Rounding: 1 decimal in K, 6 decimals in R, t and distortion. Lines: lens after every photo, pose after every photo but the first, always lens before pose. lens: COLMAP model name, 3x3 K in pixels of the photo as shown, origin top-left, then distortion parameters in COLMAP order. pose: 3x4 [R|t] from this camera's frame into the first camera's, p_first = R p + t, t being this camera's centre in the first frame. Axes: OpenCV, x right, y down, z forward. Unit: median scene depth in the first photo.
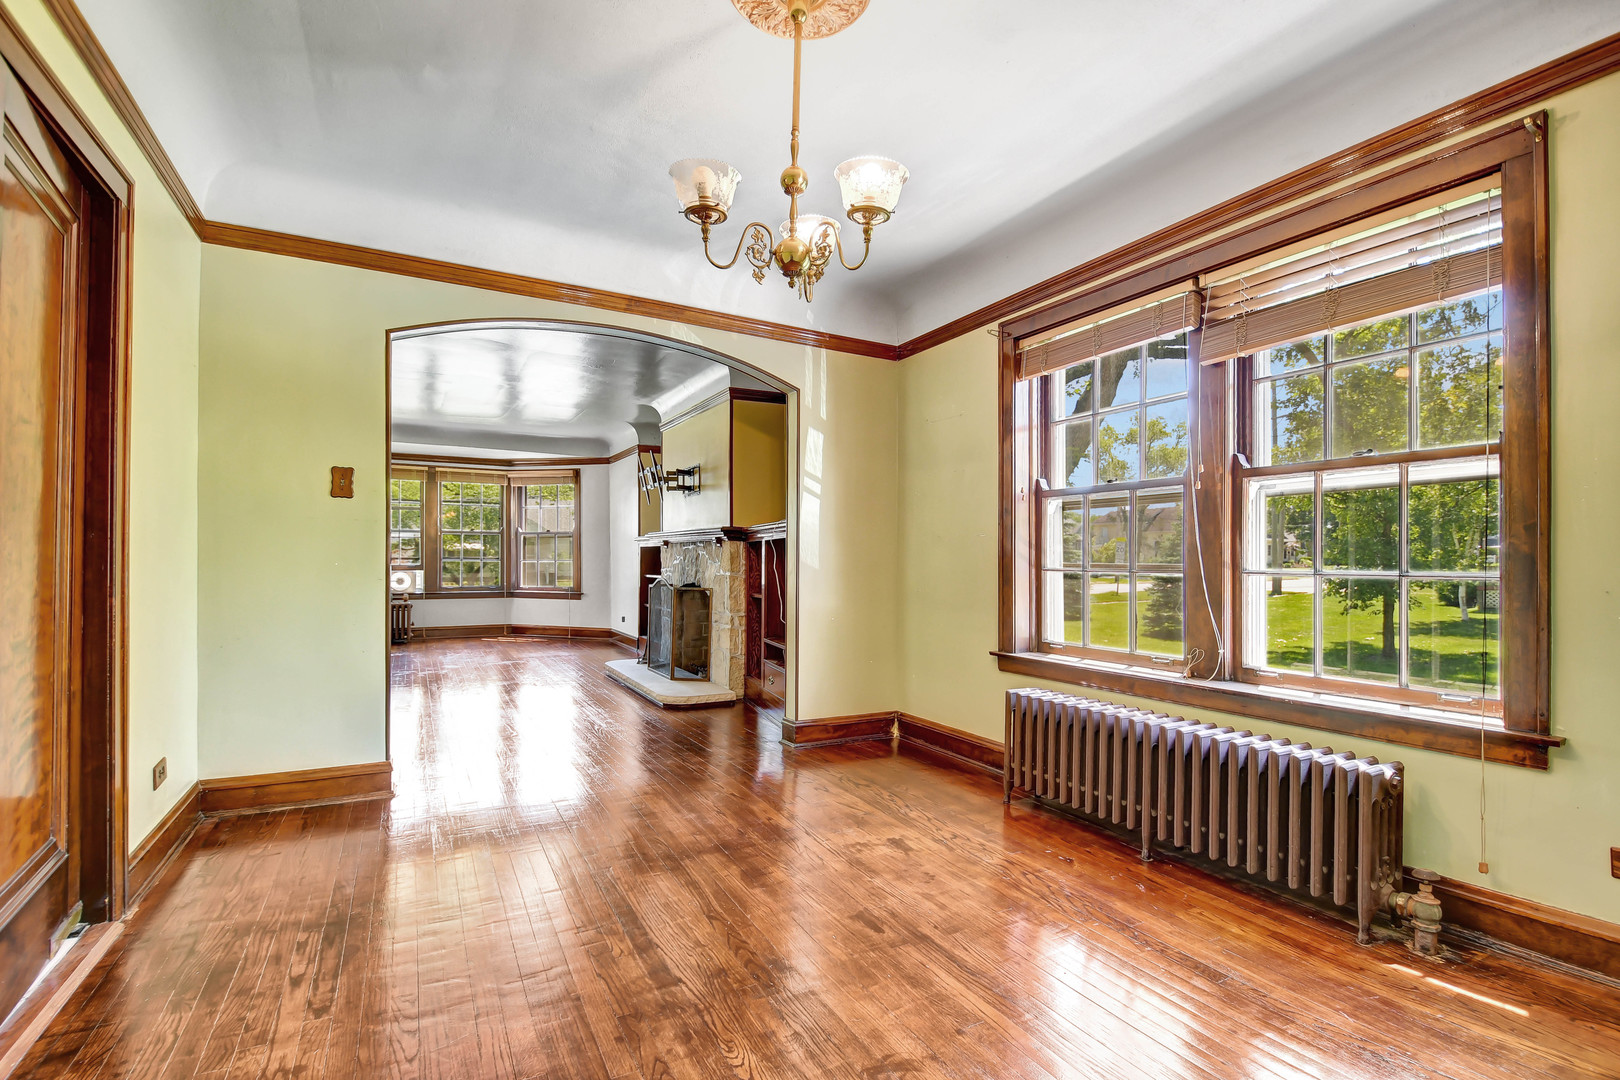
lens RADIAL K [[749.7, 0, 882.0], [0, 749.7, 552.7], [0, 0, 1]] dist [-0.005528, -0.002143]
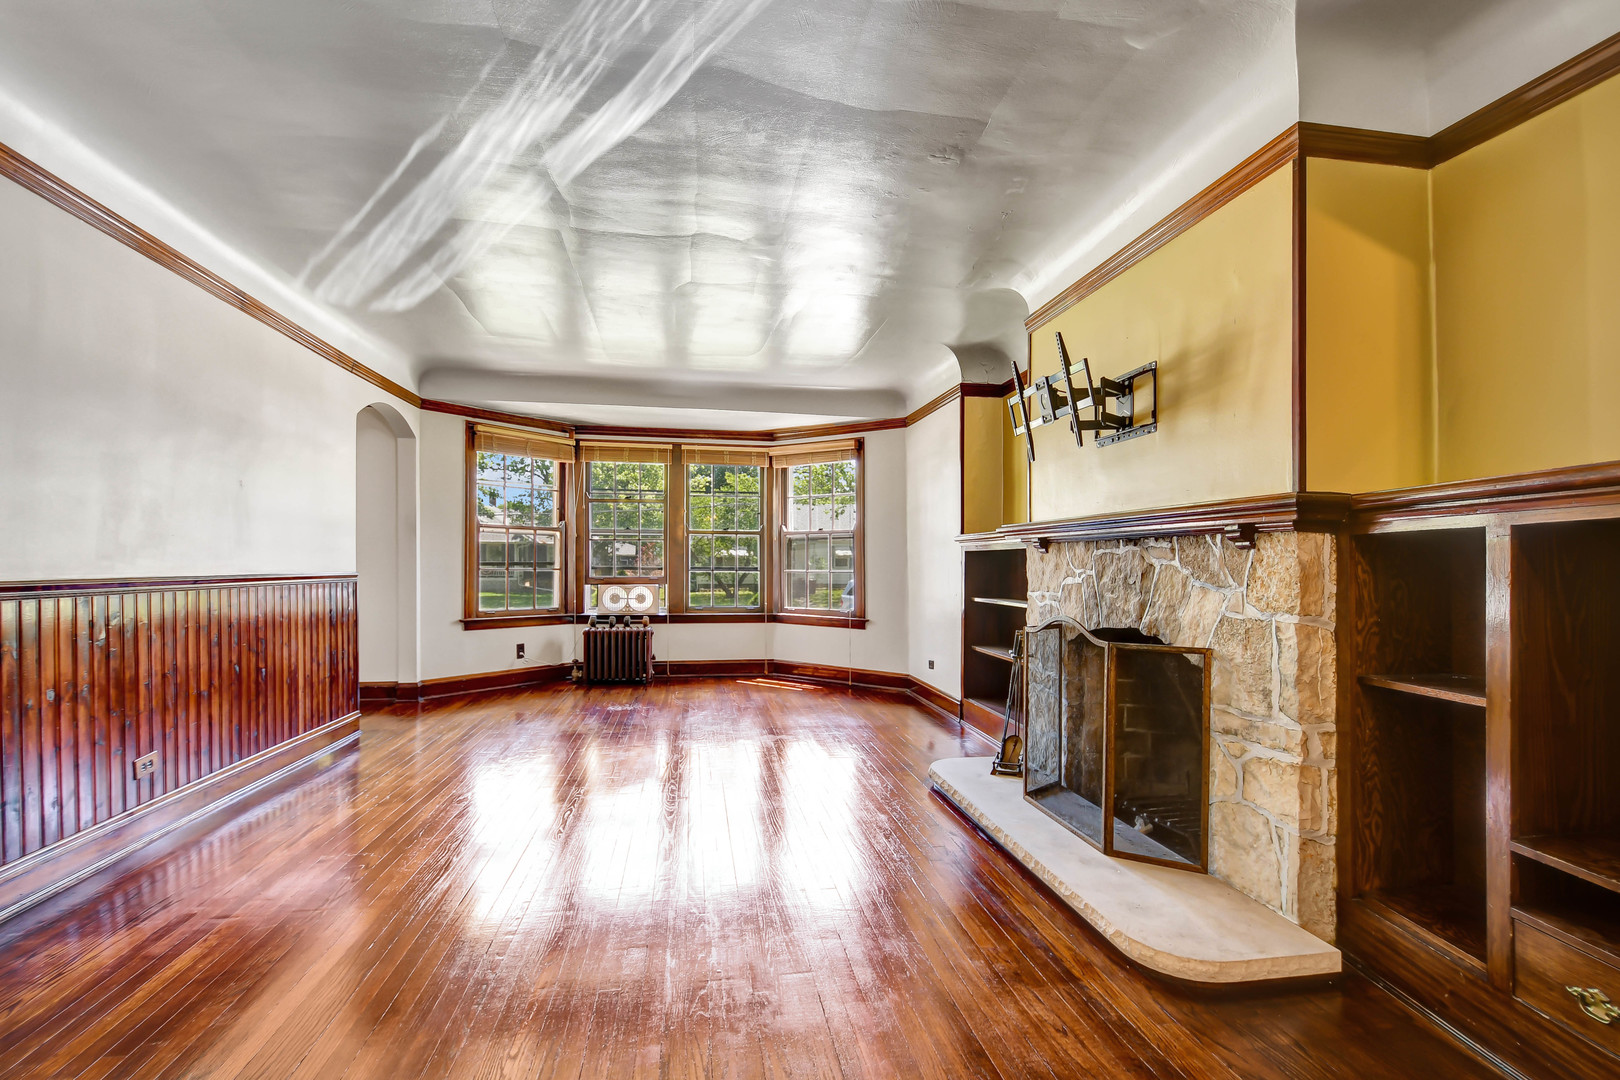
lens RADIAL K [[749.7, 0, 810.1], [0, 749.7, 556.4], [0, 0, 1]] dist [-0.005528, -0.002143]
pose [[0.917143, -0.002378, -0.398551, -0.216313], [0.001384, 0.999995, -0.002781, -0.002175], [0.398556, 0.001999, 0.917142, 0.433724]]
